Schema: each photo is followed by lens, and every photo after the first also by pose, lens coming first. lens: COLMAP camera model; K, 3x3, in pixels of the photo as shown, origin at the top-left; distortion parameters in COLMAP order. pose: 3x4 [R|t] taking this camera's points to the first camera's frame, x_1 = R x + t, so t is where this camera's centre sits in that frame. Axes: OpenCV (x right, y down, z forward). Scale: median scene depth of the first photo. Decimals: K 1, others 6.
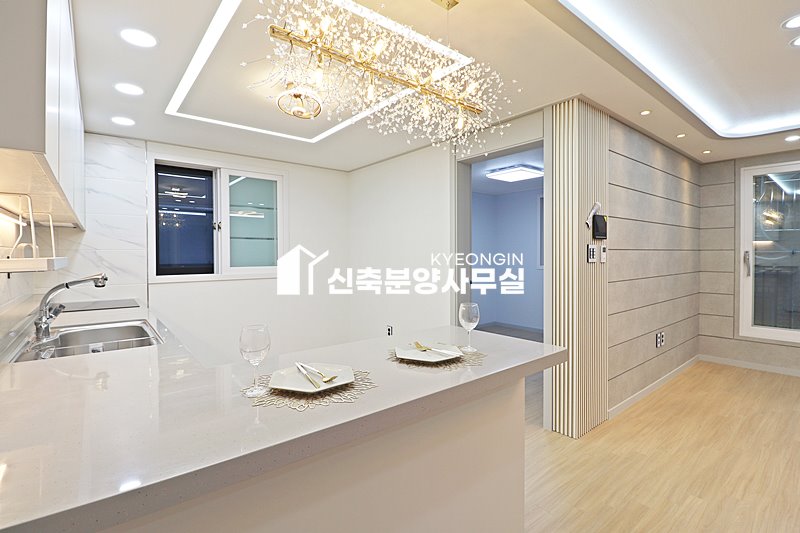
lens RADIAL K [[370.1, 0, 401.6], [0, 370.1, 261.9], [0, 0, 1]] dist [-0.002968, -0.012686]
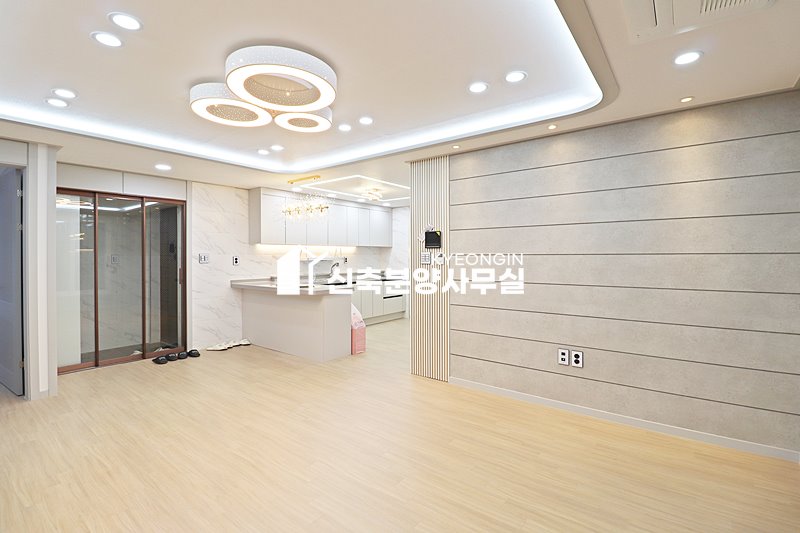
lens RADIAL K [[370.1, 0, 404.0], [0, 370.1, 256.3], [0, 0, 1]] dist [-0.002968, -0.012686]
pose [[0.247274, 0.005972, -0.968927, 1.588247], [-0.018875, 0.999821, 0.001346, -0.024152], [0.968762, 0.017956, 0.247342, 0.444181]]
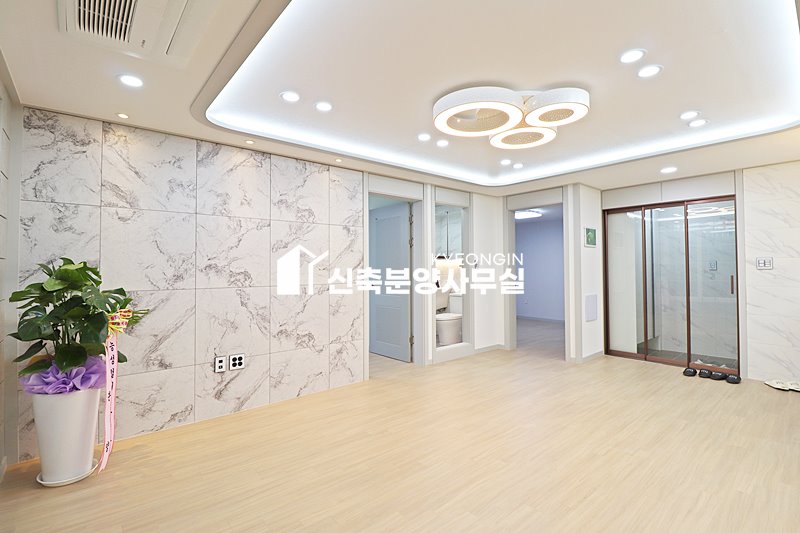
lens RADIAL K [[370.1, 0, 399.9], [0, 370.1, 257.9], [0, 0, 1]] dist [-0.002968, -0.012686]
pose [[-0.999572, 0.010319, -0.027391, 1.073735], [0.010494, 0.999925, -0.006244, -0.020135], [0.027325, -0.006529, -0.999605, 1.186515]]
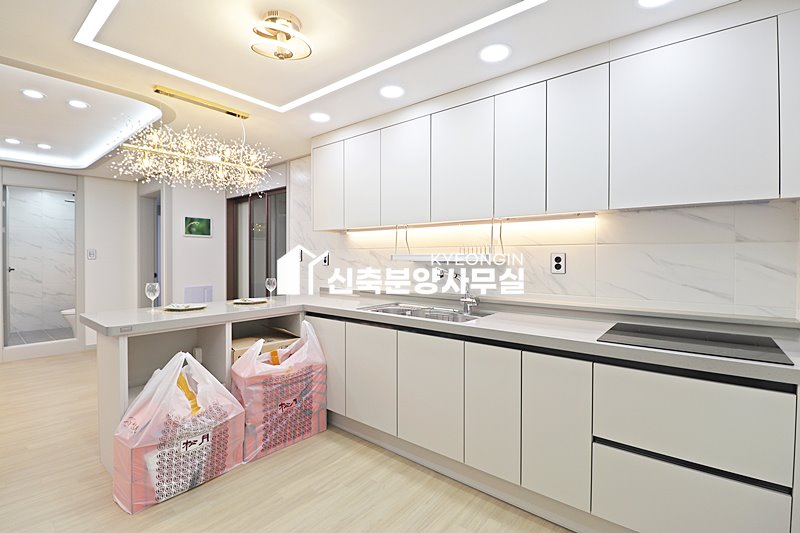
lens RADIAL K [[370.1, 0, 402.0], [0, 370.1, 259.3], [0, 0, 1]] dist [-0.002968, -0.012686]
pose [[-0.977231, 0.005829, -0.212097, -0.258601], [-0.000085, 0.999612, 0.027865, -0.018207], [0.212178, 0.027248, -0.976851, 1.296292]]
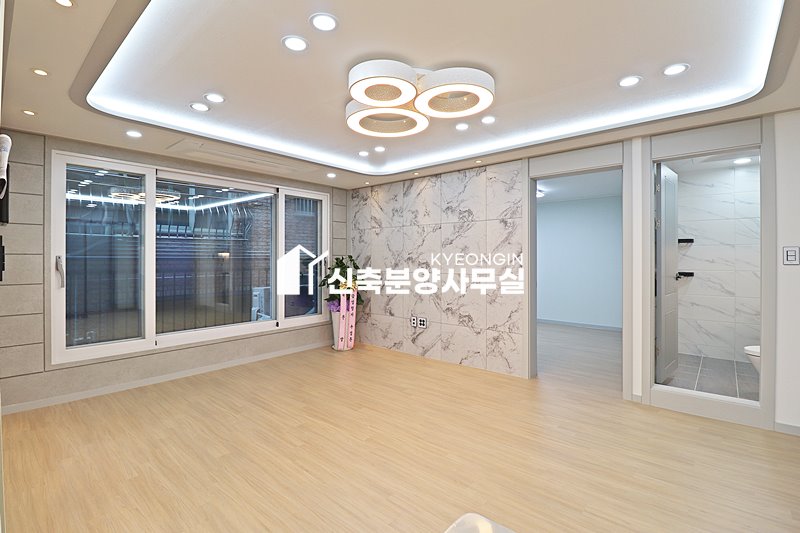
lens RADIAL K [[370.1, 0, 399.1], [0, 370.1, 256.0], [0, 0, 1]] dist [-0.002968, -0.012686]
pose [[-0.176603, 0.010845, 0.984222, 0.043875], [0.022236, 0.999728, -0.007026, -0.009611], [-0.984031, 0.020645, -0.176796, 0.524024]]
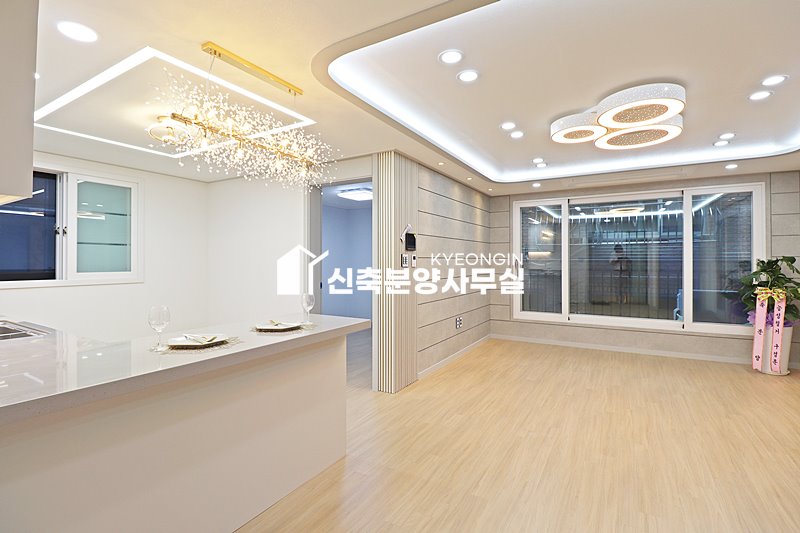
lens RADIAL K [[370.1, 0, 400.2], [0, 370.1, 258.3], [0, 0, 1]] dist [-0.002968, -0.012686]
pose [[0.935846, 0.006485, 0.352350, 0.000391], [0.003235, 0.999630, -0.026992, 0.005737], [-0.352395, 0.026401, 0.935479, -0.256936]]
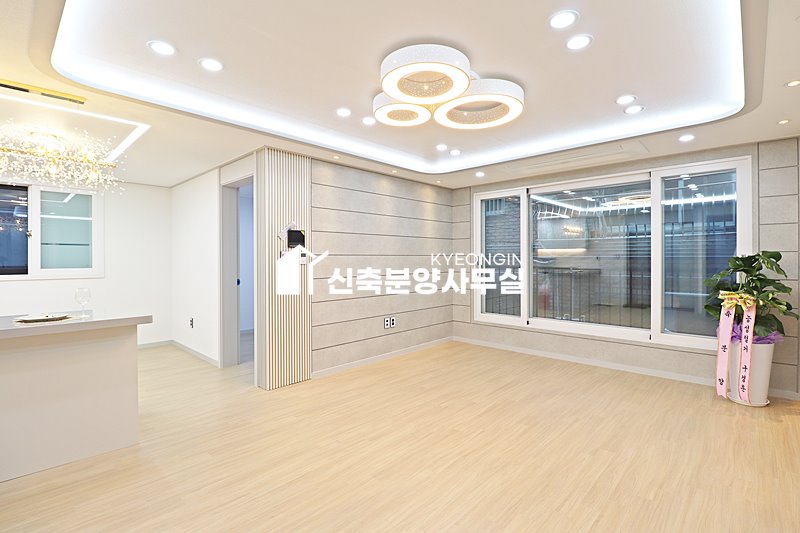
lens RADIAL K [[370.1, 0, 401.8], [0, 370.1, 259.8], [0, 0, 1]] dist [-0.002968, -0.012686]
pose [[0.989541, 0.001596, 0.144240, 0.606708], [0.000975, 0.999842, -0.017748, 0.008397], [-0.144246, 0.017703, 0.989384, -0.364134]]
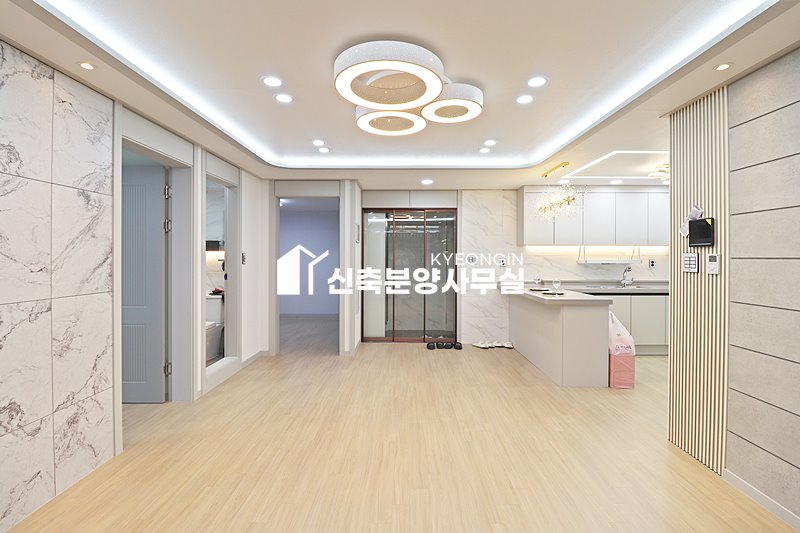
lens RADIAL K [[370.1, 0, 401.6], [0, 370.1, 257.5], [0, 0, 1]] dist [-0.002968, -0.012686]
pose [[-0.625456, 0.004917, -0.780244, 1.376870], [-0.014764, 0.999727, 0.018135, -0.033769], [0.780119, 0.022862, -0.625213, 0.824815]]
